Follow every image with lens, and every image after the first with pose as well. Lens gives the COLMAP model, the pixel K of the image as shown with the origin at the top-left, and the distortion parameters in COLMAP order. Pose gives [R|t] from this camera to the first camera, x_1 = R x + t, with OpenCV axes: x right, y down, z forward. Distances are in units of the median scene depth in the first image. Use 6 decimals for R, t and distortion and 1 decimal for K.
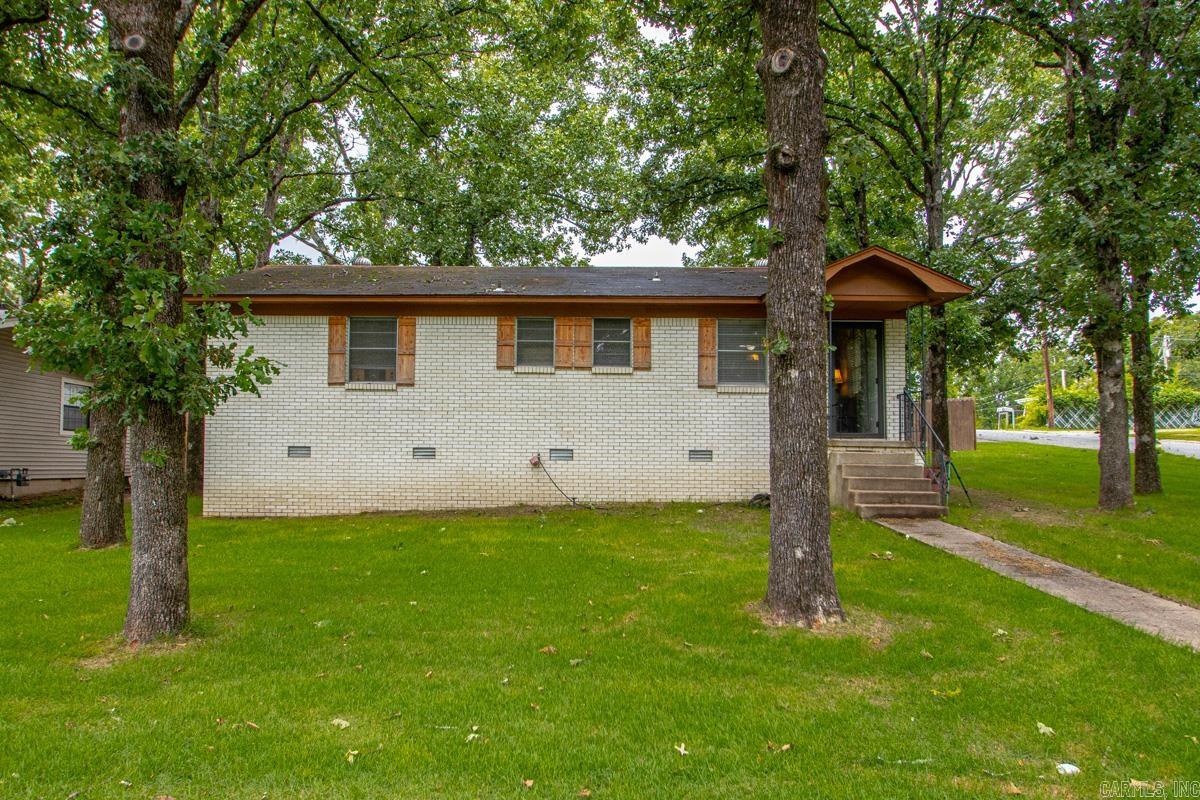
lens RADIAL K [[845.7, 0, 603.1], [0, 845.7, 403.7], [0, 0, 1]] dist [-0.011892, -0.002211]
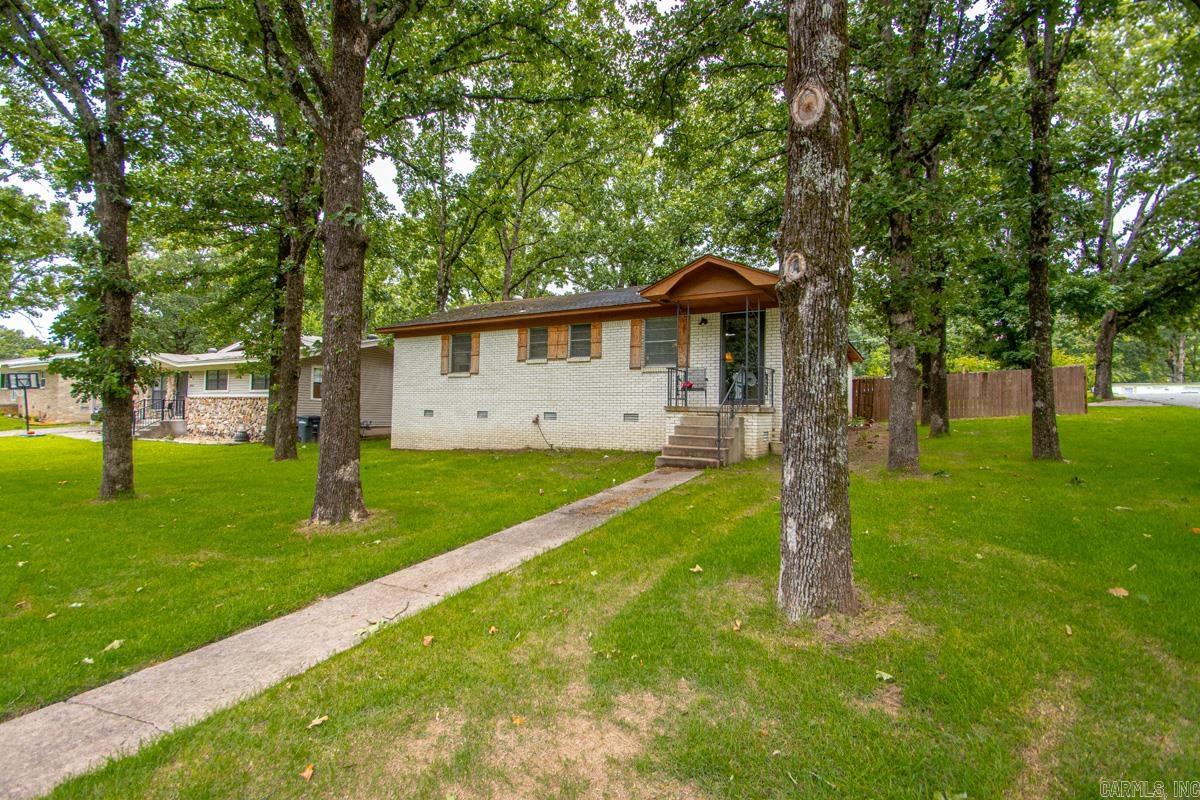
lens RADIAL K [[575.4, 0, 594.7], [0, 575.4, 391.9], [0, 0, 1]] dist [0.003048, -0.001632]
pose [[0.860567, -0.014310, -0.509137, 0.547534], [0.025373, 0.999569, 0.014792, 0.002983], [0.508705, -0.025648, 0.860559, 0.142667]]
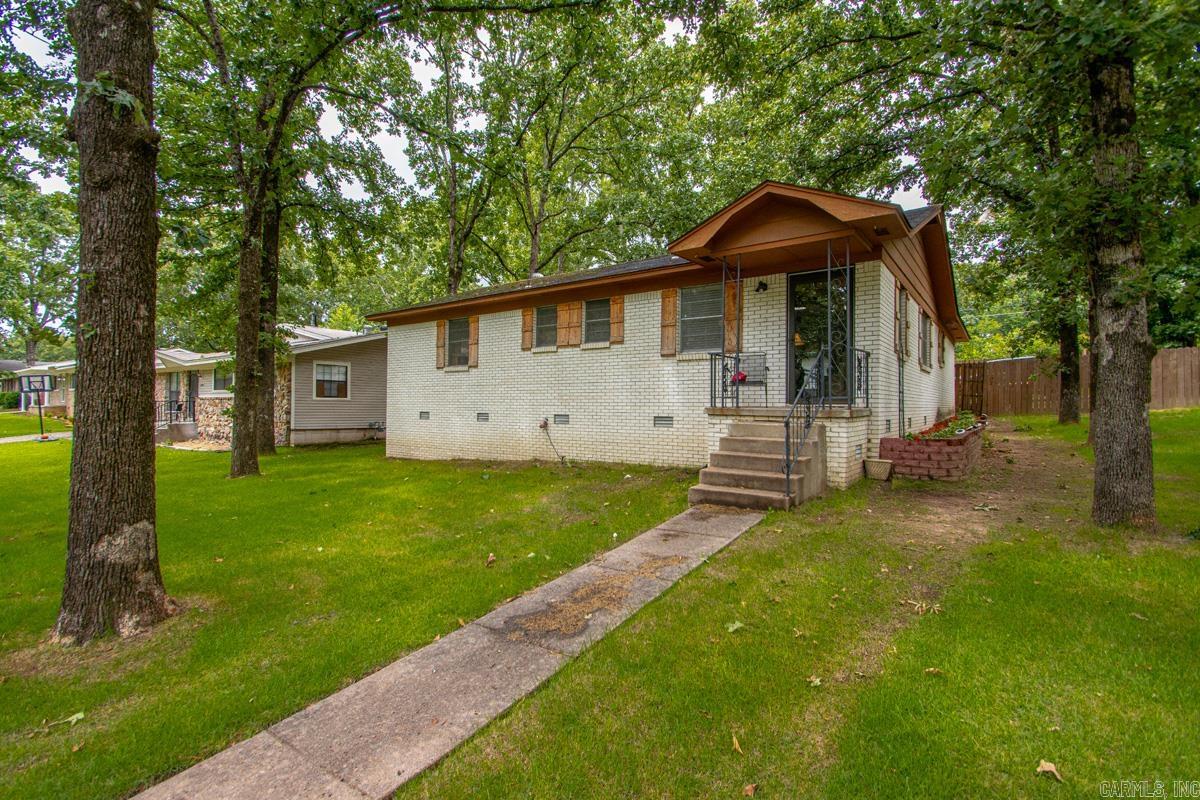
lens RADIAL K [[575.4, 0, 587.7], [0, 575.4, 395.7], [0, 0, 1]] dist [0.003048, -0.001632]
pose [[0.798030, -0.014618, -0.602440, 0.466624], [0.043828, 0.998466, 0.033830, 0.000945], [0.601022, -0.053401, 0.797447, 0.372474]]
